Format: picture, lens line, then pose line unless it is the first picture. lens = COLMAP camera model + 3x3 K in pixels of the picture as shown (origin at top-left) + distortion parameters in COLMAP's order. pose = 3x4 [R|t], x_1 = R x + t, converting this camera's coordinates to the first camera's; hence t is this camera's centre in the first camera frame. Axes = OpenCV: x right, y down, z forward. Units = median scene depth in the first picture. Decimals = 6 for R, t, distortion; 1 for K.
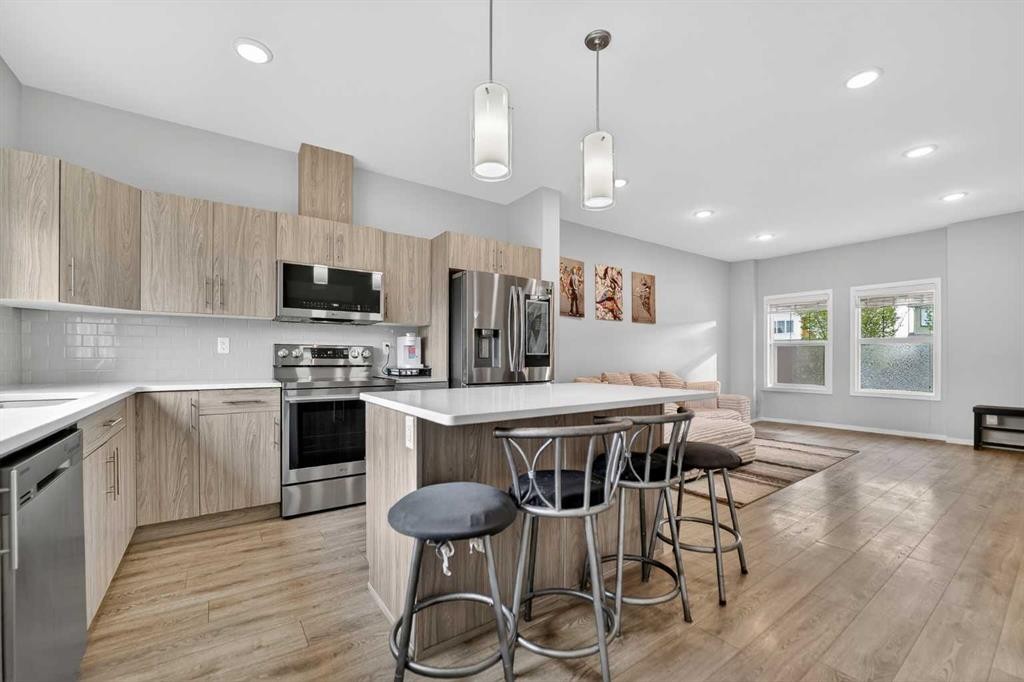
lens RADIAL K [[421.2, 0, 515.6], [0, 421.2, 359.1], [0, 0, 1]] dist [-0.022390, -0.000036]
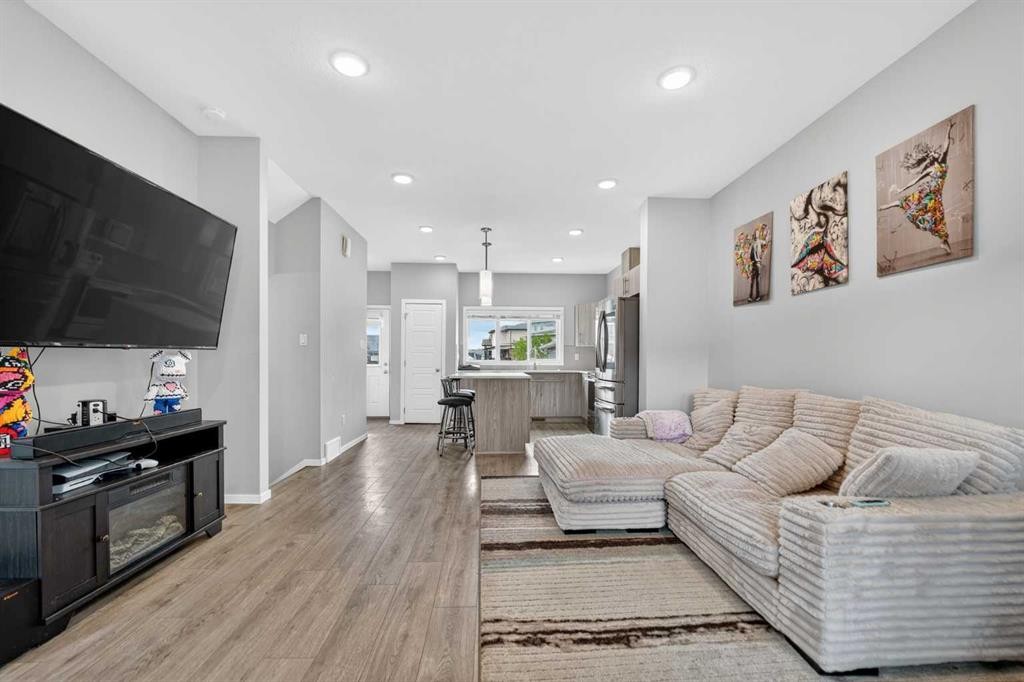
lens RADIAL K [[420.7, 0, 511.6], [0, 420.7, 363.5], [0, 0, 1]] dist [-0.001363, -0.009052]
pose [[-0.539334, 0.000376, -0.842092, 0.876176], [-0.009074, 0.999939, 0.006258, -0.002717], [0.842043, 0.011017, -0.539298, 0.984481]]
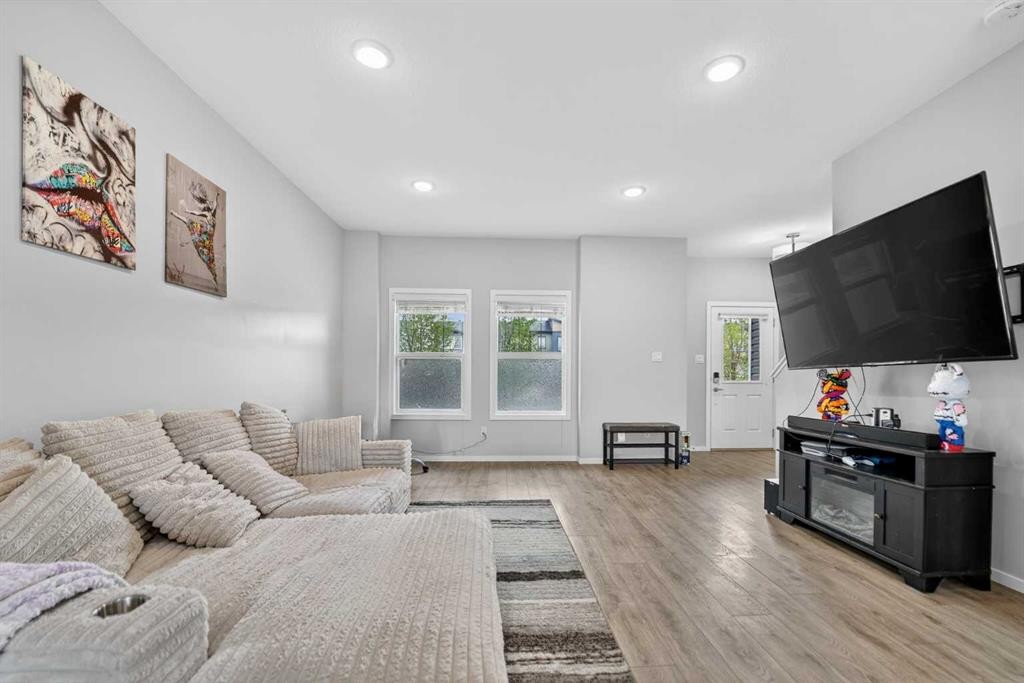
lens RADIAL K [[427.5, 0, 519.2], [0, 427.5, 376.6], [0, 0, 1]] dist [-0.025404, 0.000349]
pose [[0.540150, -0.001721, 0.841567, 0.136247], [0.000610, 0.999998, 0.001653, -0.000152], [-0.841569, -0.000379, 0.540150, 0.549746]]
